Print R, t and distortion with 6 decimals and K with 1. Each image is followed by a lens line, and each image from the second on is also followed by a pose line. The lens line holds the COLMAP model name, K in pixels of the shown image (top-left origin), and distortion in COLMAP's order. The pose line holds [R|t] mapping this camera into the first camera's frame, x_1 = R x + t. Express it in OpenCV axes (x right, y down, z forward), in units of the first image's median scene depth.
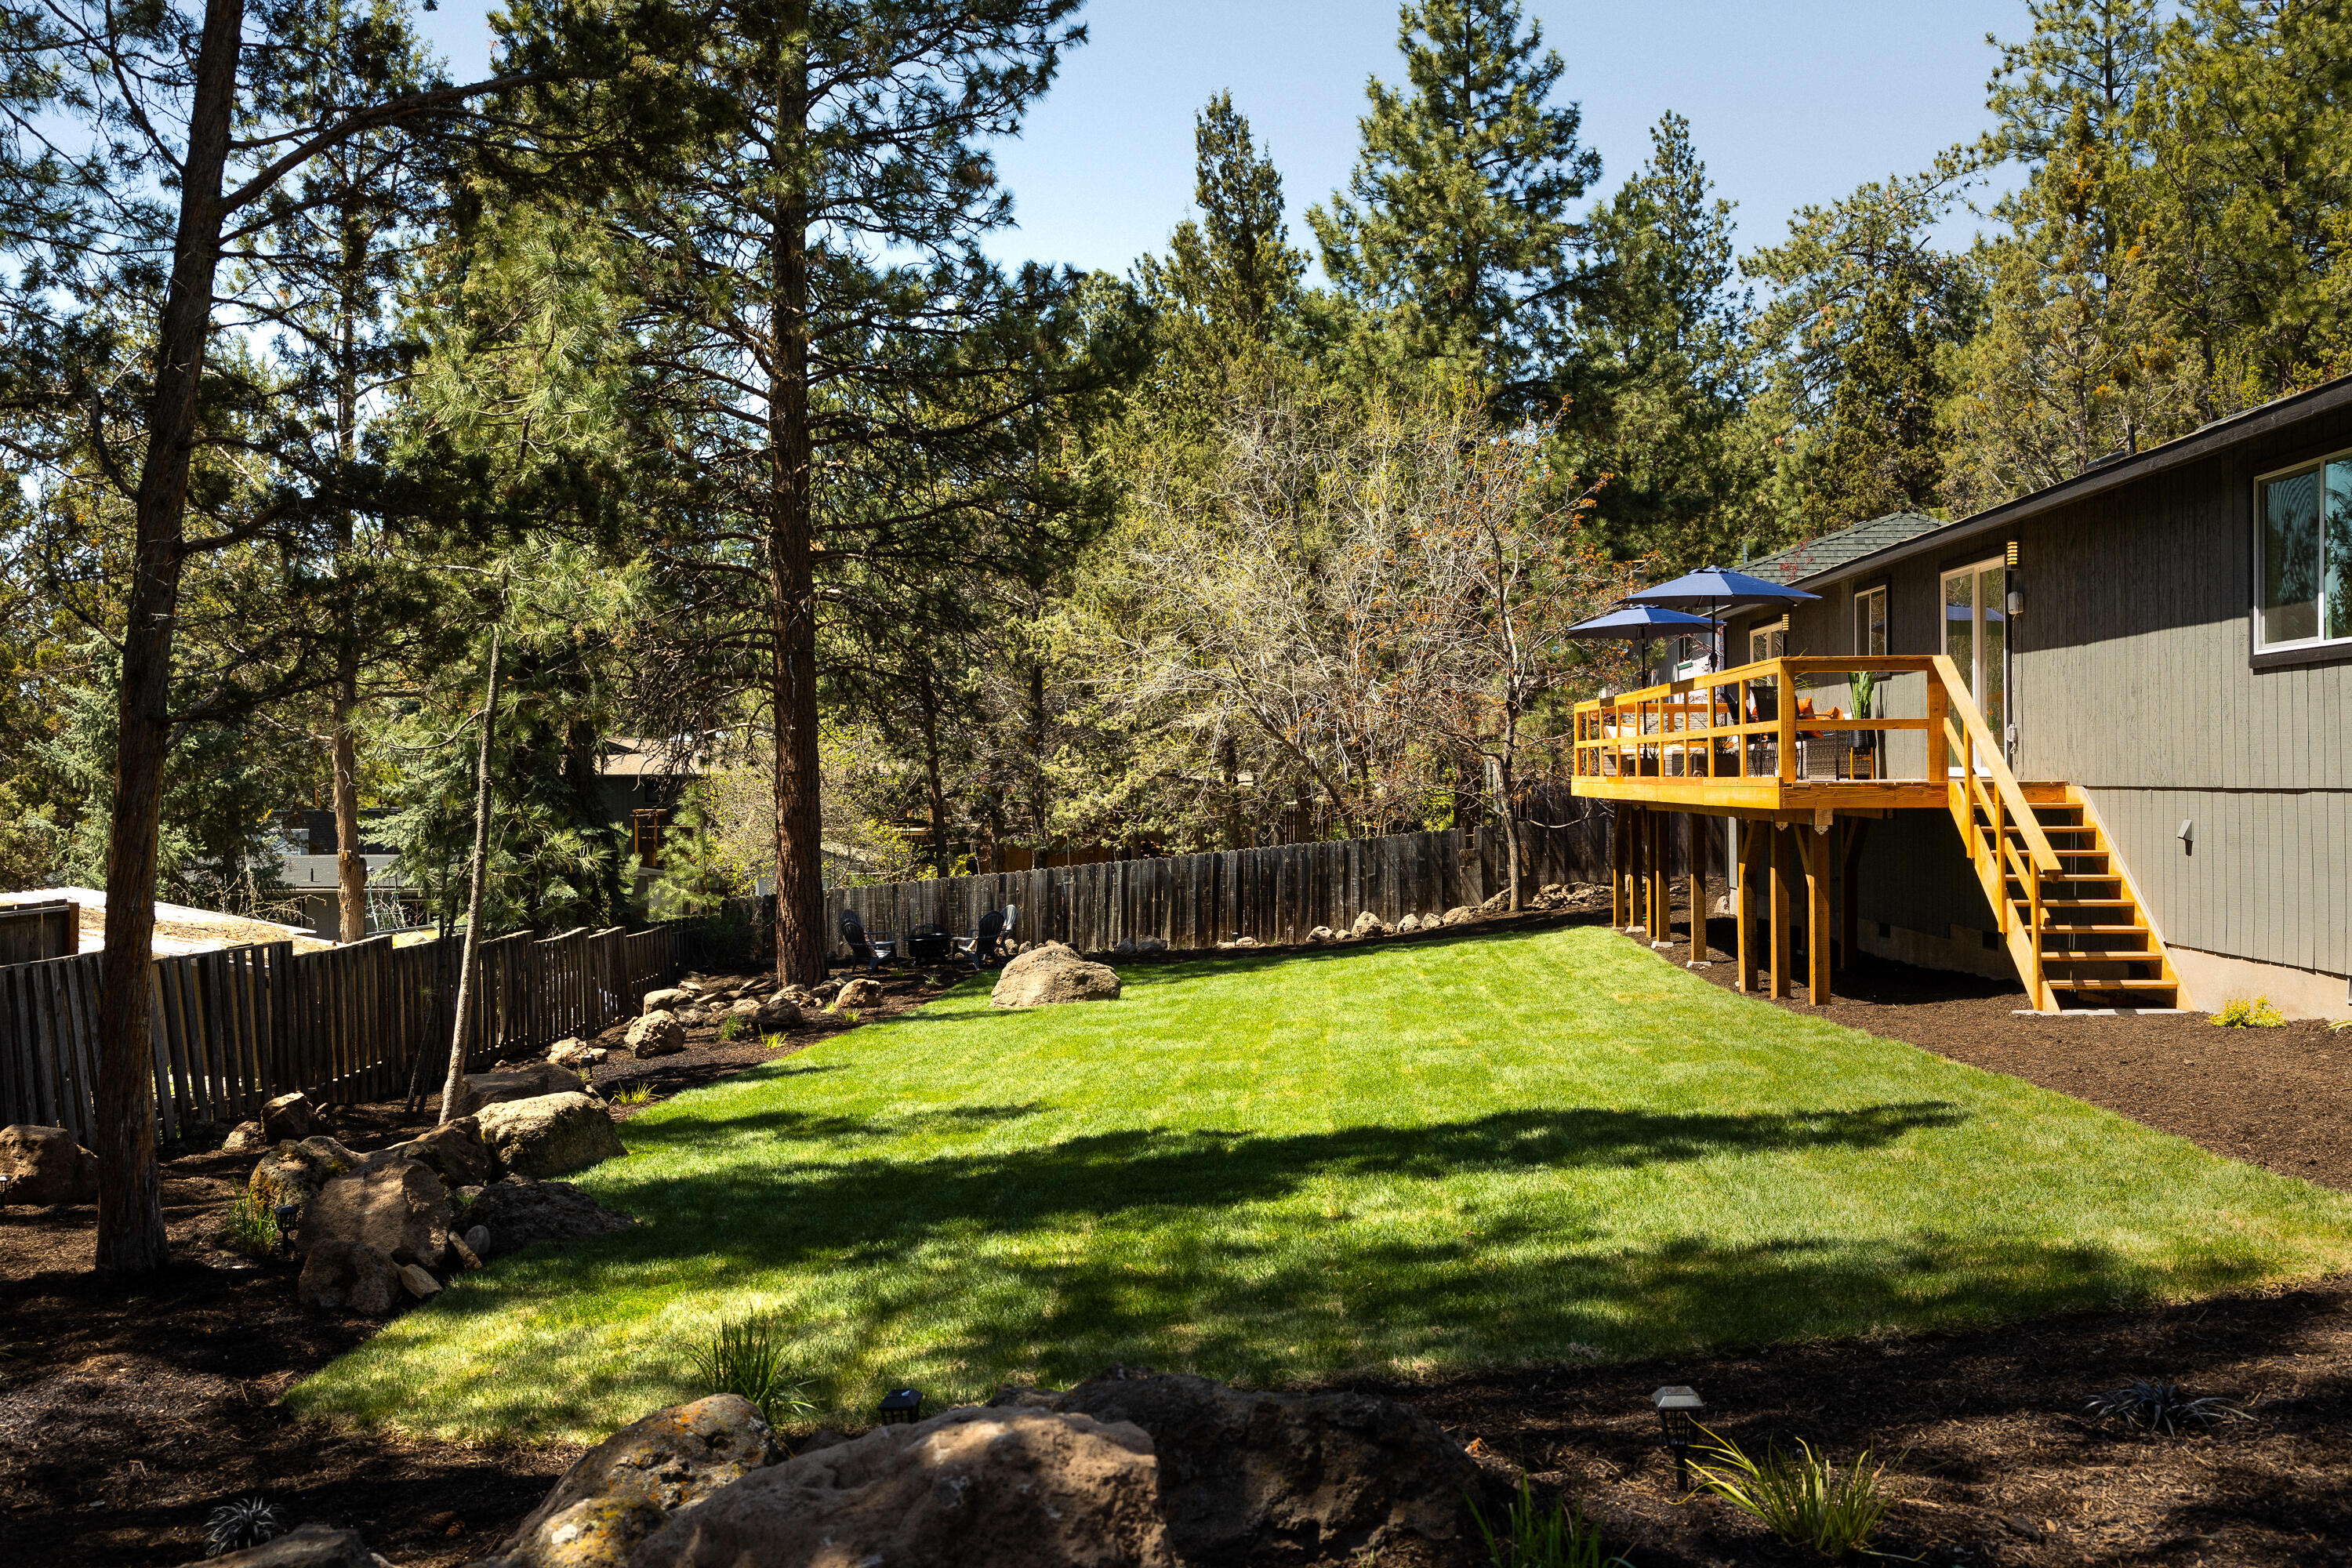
lens RADIAL K [[2164.2, 0, 1176.0], [0, 2164.2, 784.0], [0, 0, 1]] dist [0.000650, 0.000025]
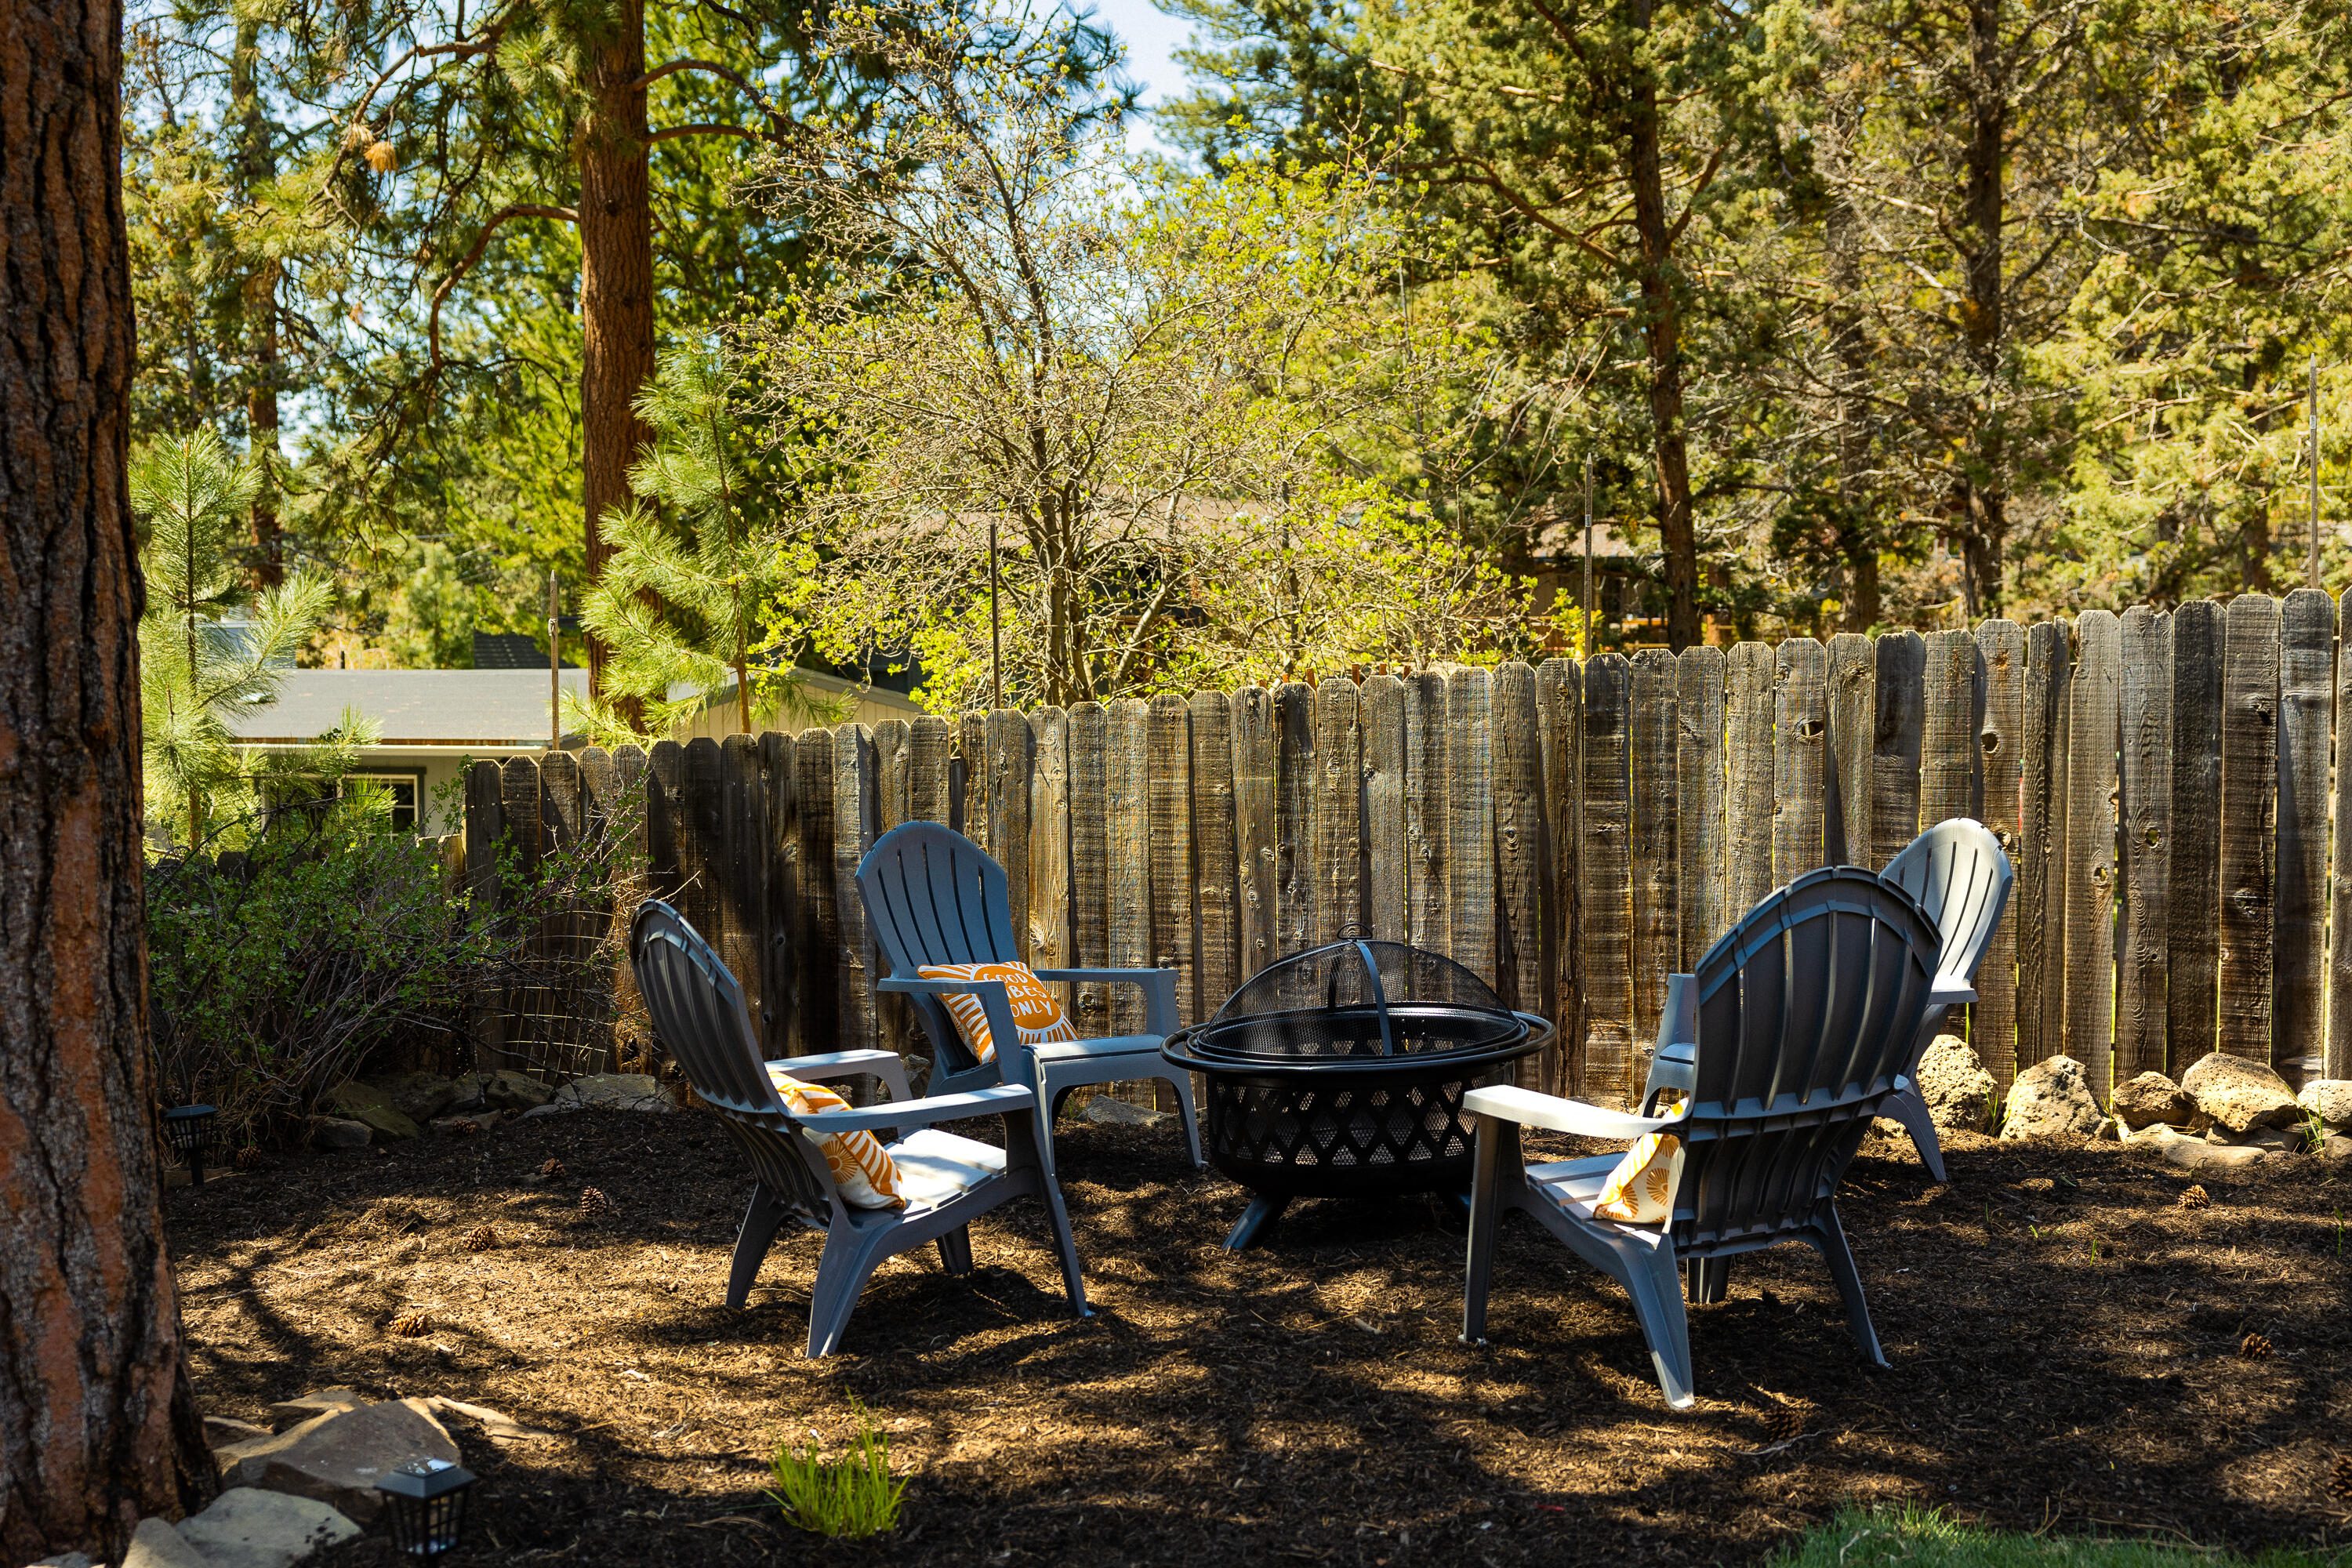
lens RADIAL K [[3083.9, 0, 1176.0], [0, 3083.9, 784.0], [0, 0, 1]] dist [-0.020257, -0.047562]
pose [[0.955965, 0.017231, -0.292975, -0.044162], [-0.003870, 0.998928, 0.046122, 0.029220], [0.293456, -0.042957, 0.955007, 0.524157]]
